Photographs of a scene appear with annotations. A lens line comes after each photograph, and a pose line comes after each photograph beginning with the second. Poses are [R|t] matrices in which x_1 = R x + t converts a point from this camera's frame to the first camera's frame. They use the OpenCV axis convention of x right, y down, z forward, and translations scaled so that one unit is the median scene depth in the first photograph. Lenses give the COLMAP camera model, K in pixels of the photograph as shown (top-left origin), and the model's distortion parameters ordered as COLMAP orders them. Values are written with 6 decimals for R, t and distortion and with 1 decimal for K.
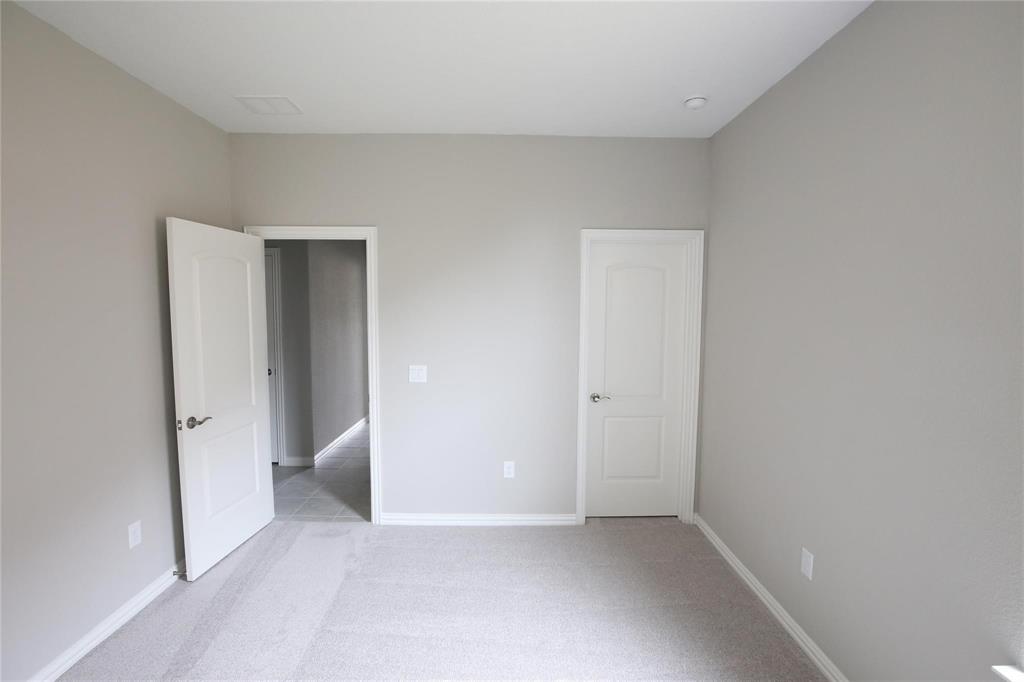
lens RADIAL K [[471.2, 0, 512.0], [0, 471.2, 341.0], [0, 0, 1]] dist [-0.036254, 0.000809]
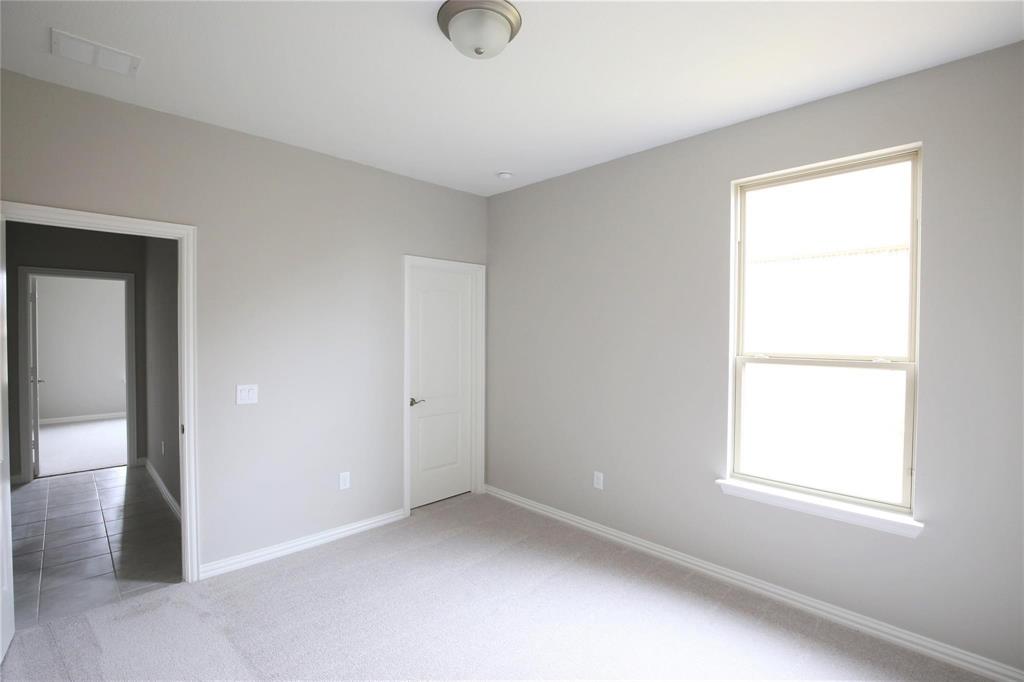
lens RADIAL K [[471.2, 0, 512.0], [0, 471.2, 341.0], [0, 0, 1]] dist [-0.036254, 0.000809]
pose [[0.719078, -0.014880, 0.694770, -0.451938], [0.050229, 0.998269, -0.030606, 0.020490], [-0.693111, 0.056906, 0.718581, 0.001758]]
